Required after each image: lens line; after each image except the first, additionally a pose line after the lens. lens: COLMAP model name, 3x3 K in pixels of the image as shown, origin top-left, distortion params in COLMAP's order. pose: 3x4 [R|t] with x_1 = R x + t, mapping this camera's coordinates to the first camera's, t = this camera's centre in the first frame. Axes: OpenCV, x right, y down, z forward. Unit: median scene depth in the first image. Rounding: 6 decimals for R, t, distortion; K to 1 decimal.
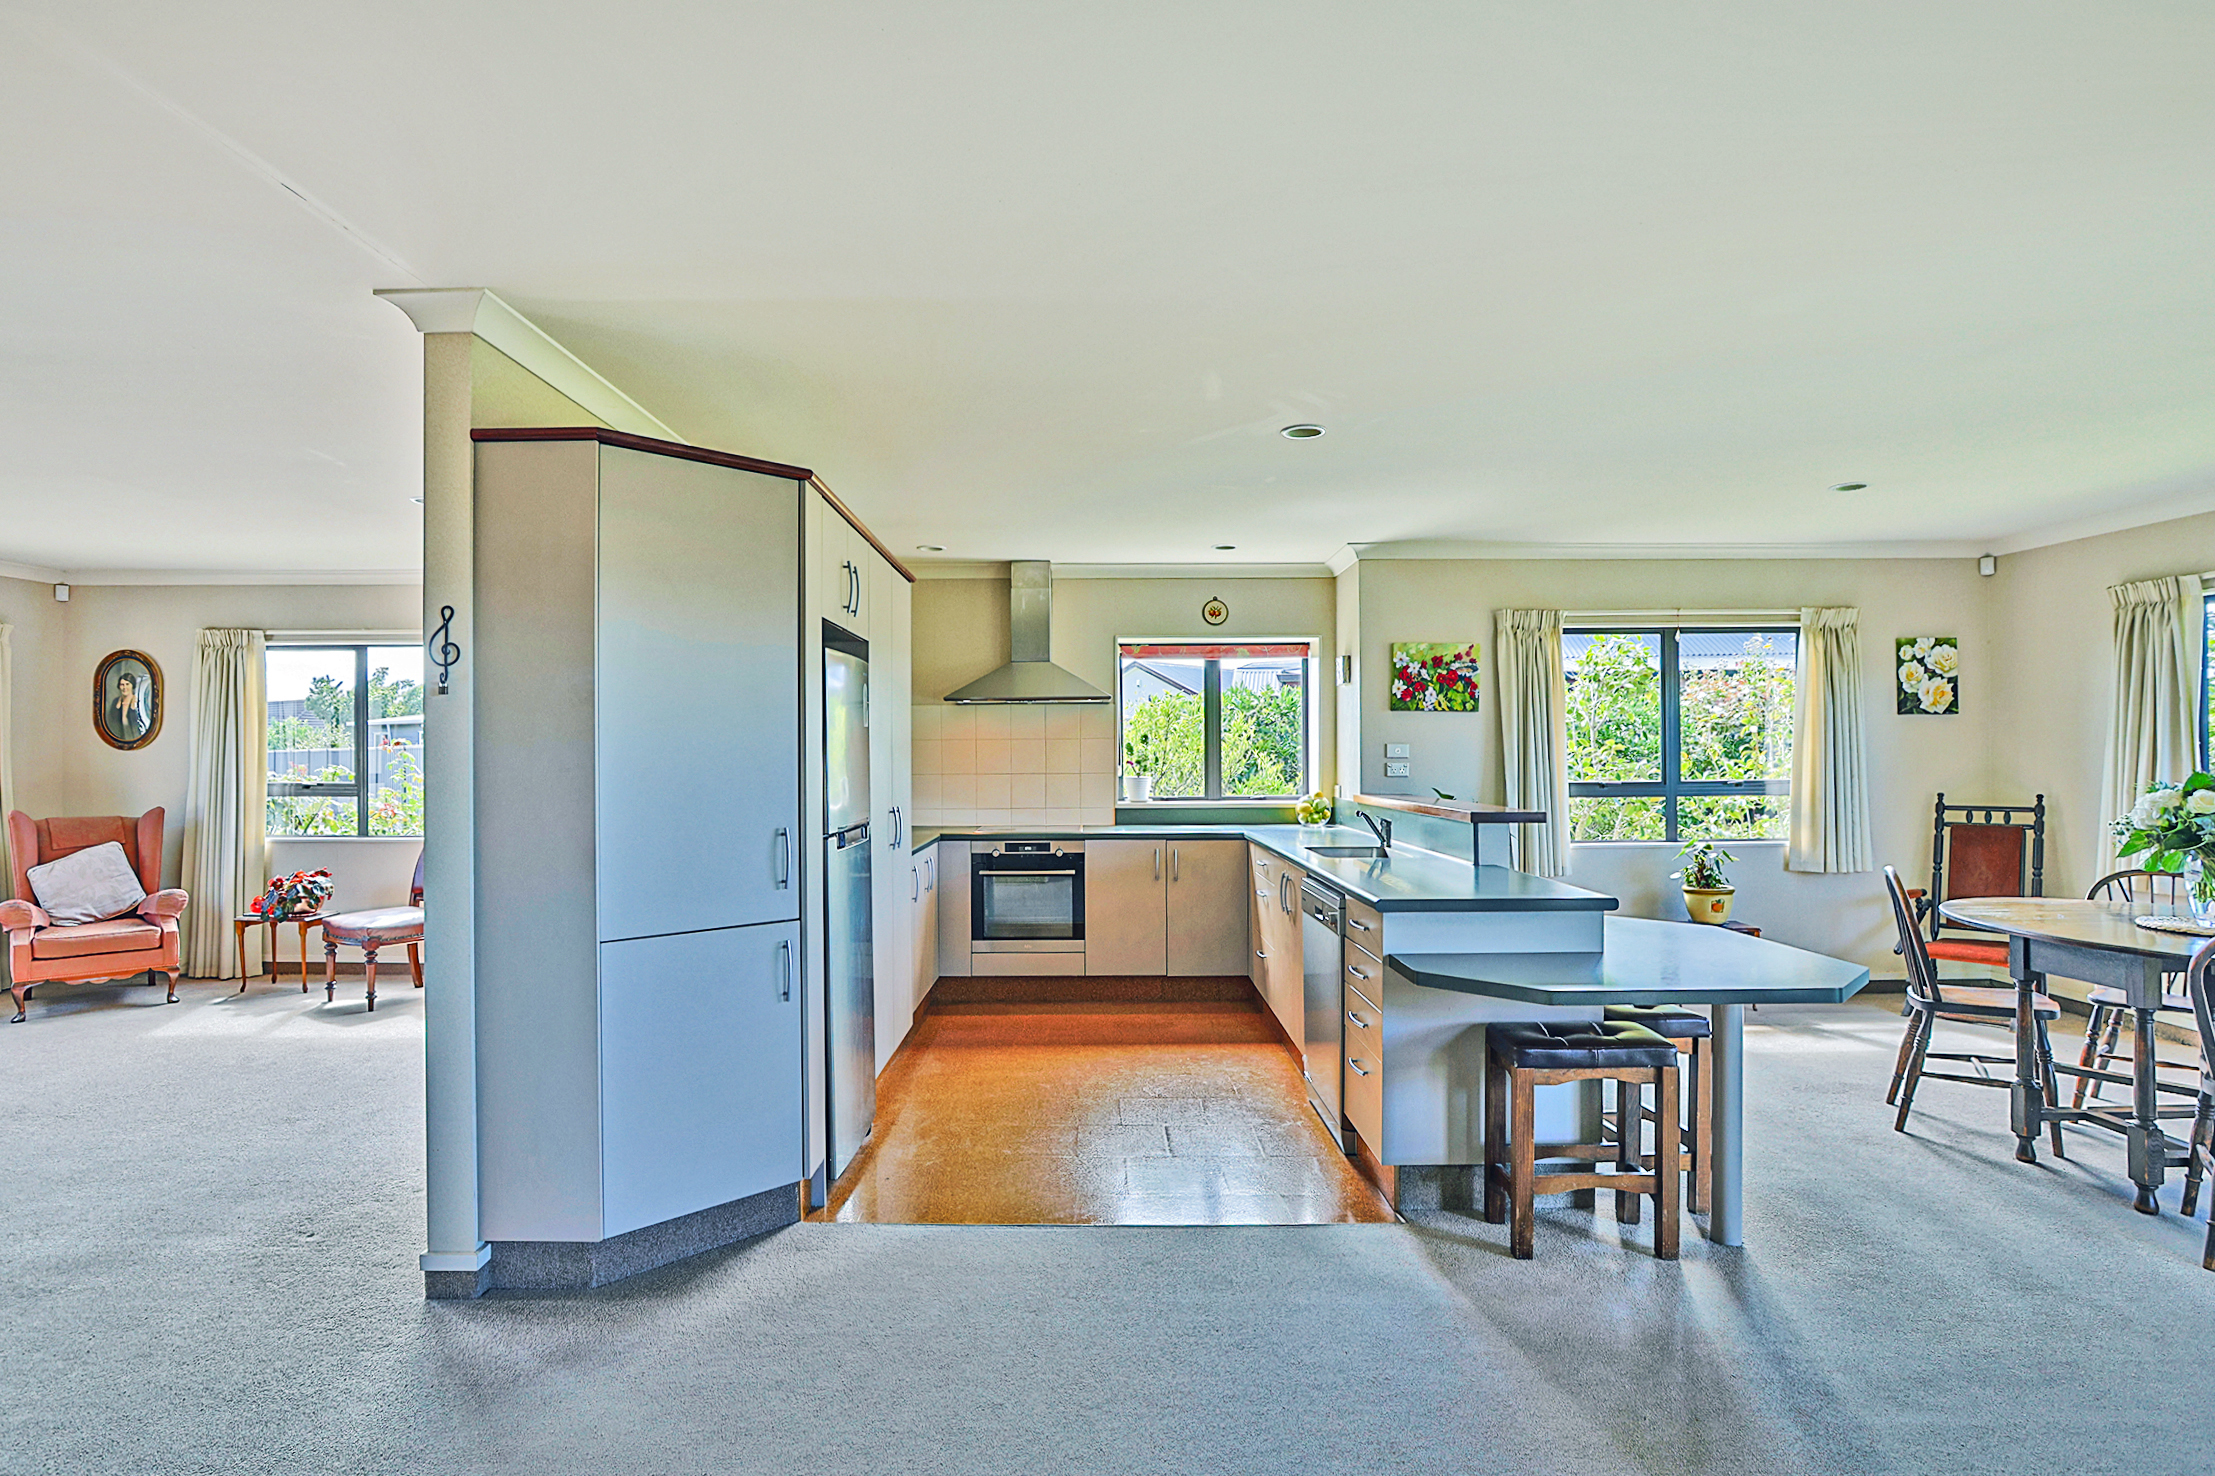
lens RADIAL K [[1052.6, 0, 1098.0], [0, 1052.6, 762.3], [0, 0, 1]] dist [-0.023166, 0.000719]
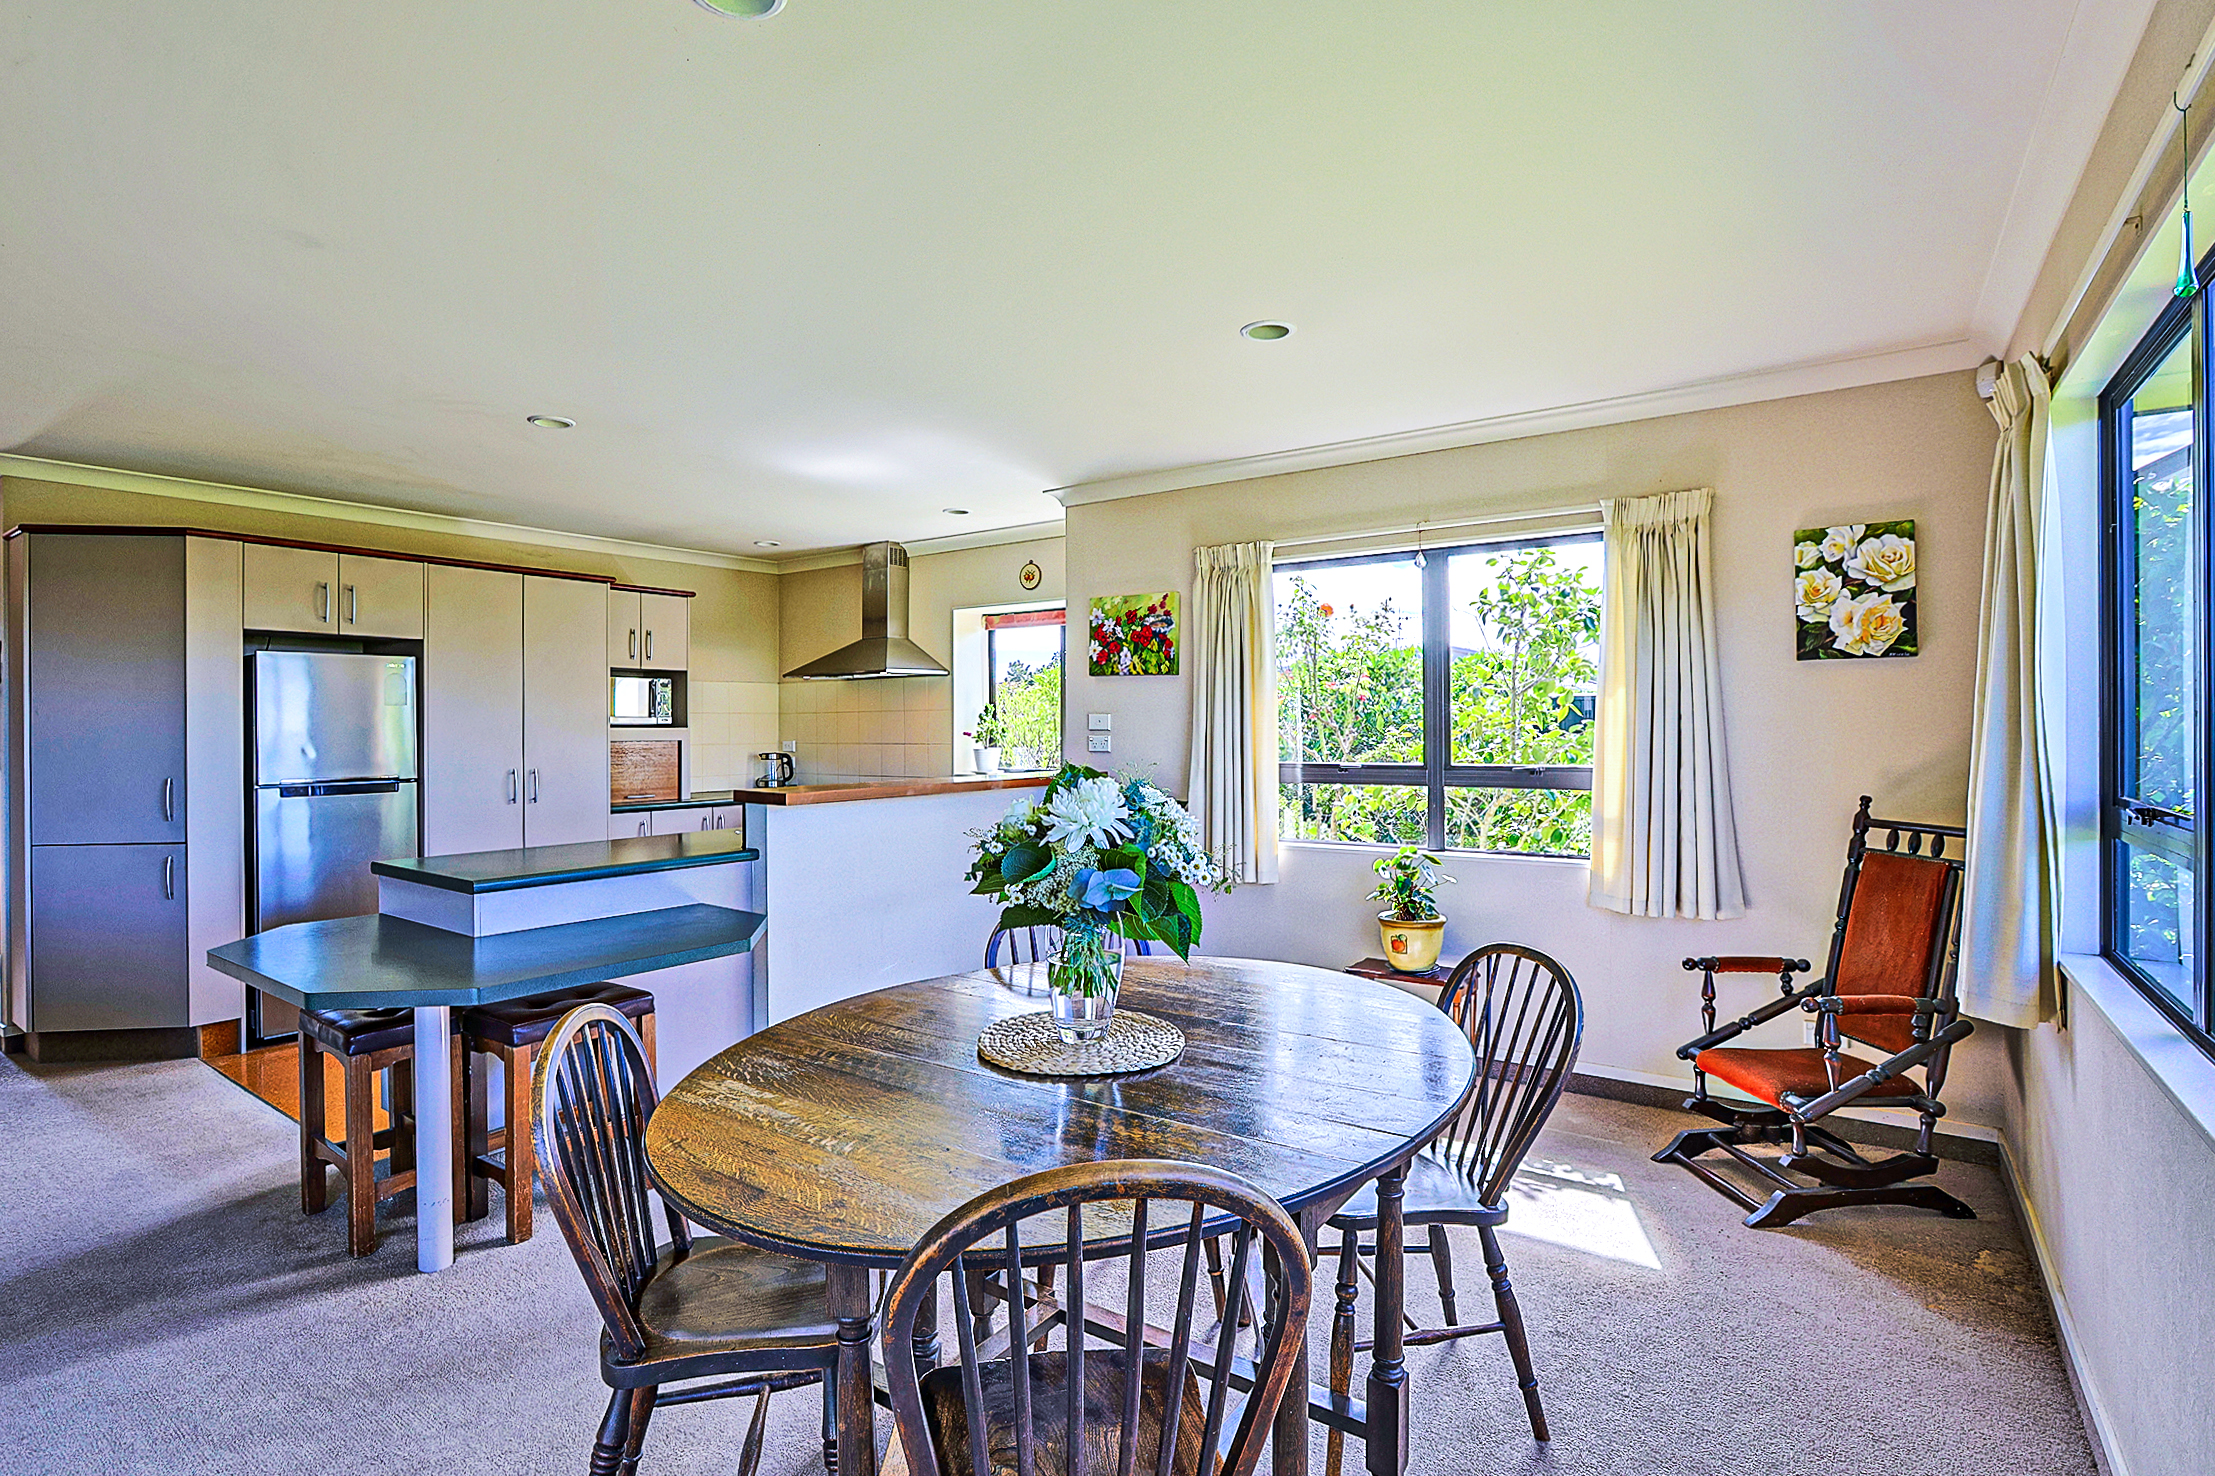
lens RADIAL K [[1052.6, 0, 1100.5], [0, 1052.6, 727.7], [0, 0, 1]] dist [-0.023166, 0.000719]
pose [[0.817448, 0.003174, -0.575994, 0.794085], [-0.004631, 0.999989, -0.001062, -0.005366], [0.575984, 0.003536, 0.817453, 0.291317]]
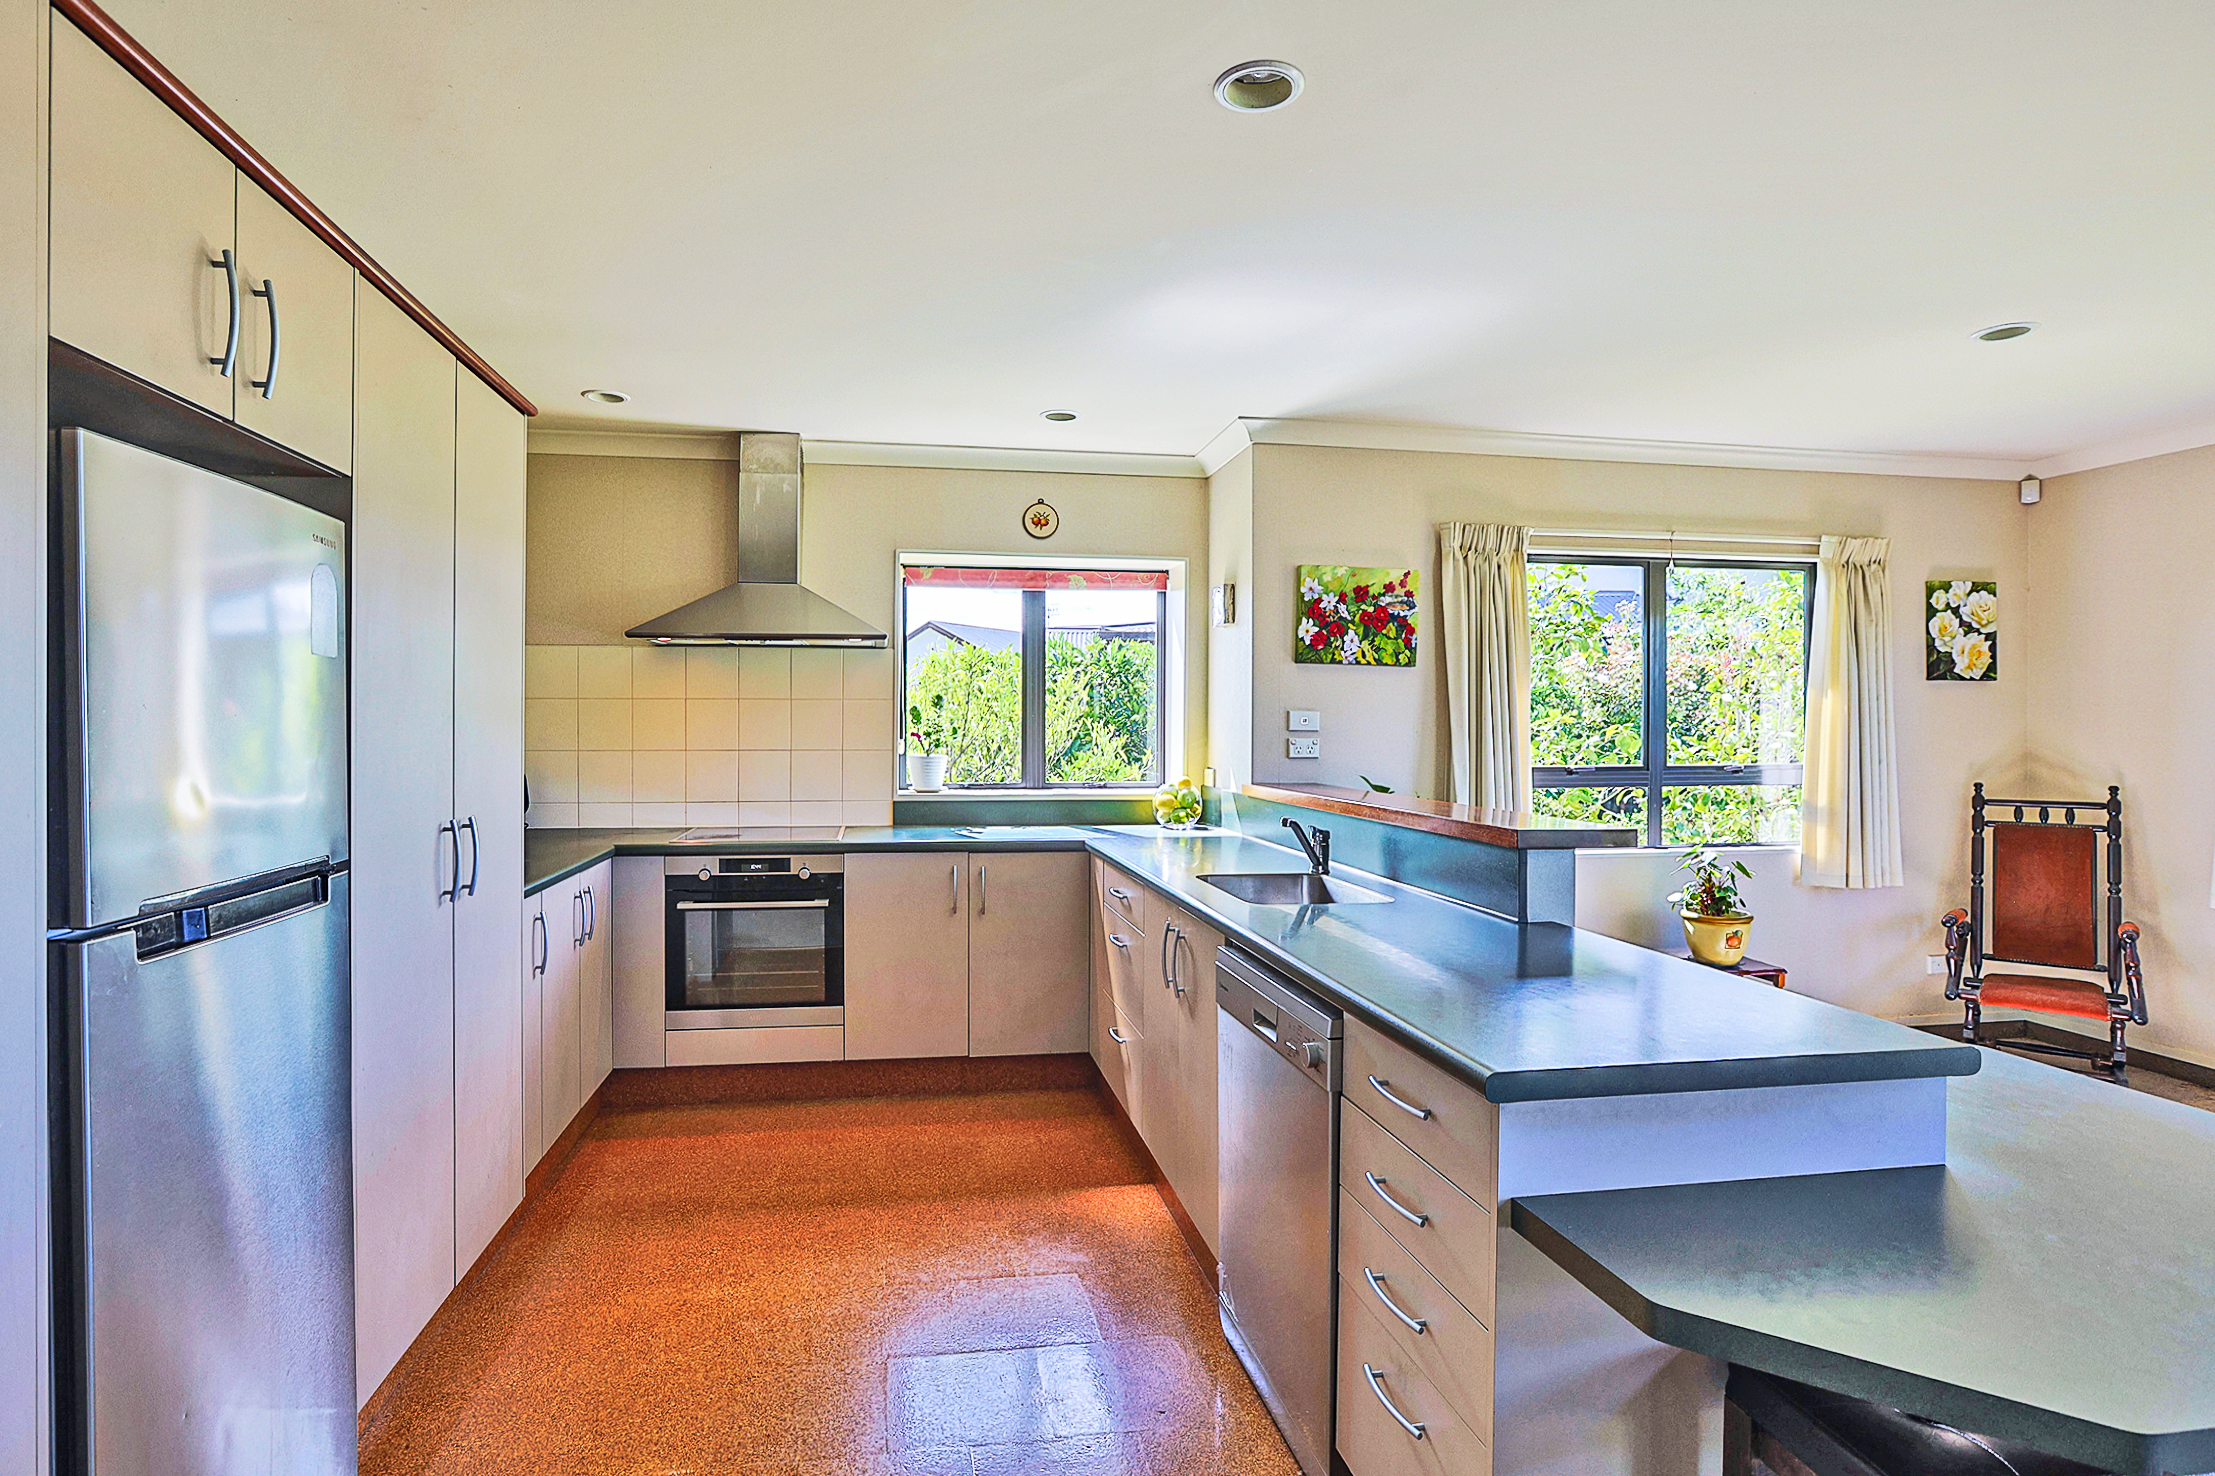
lens RADIAL K [[1089.5, 0, 1056.0], [0, 1089.5, 735.4], [0, 0, 1]] dist [-0.027094, 0.000919]
pose [[0.988425, 0.007325, 0.151534, 0.014668], [-0.007818, 0.999966, 0.002656, -0.002301], [-0.151509, -0.003810, 0.988449, 0.318272]]
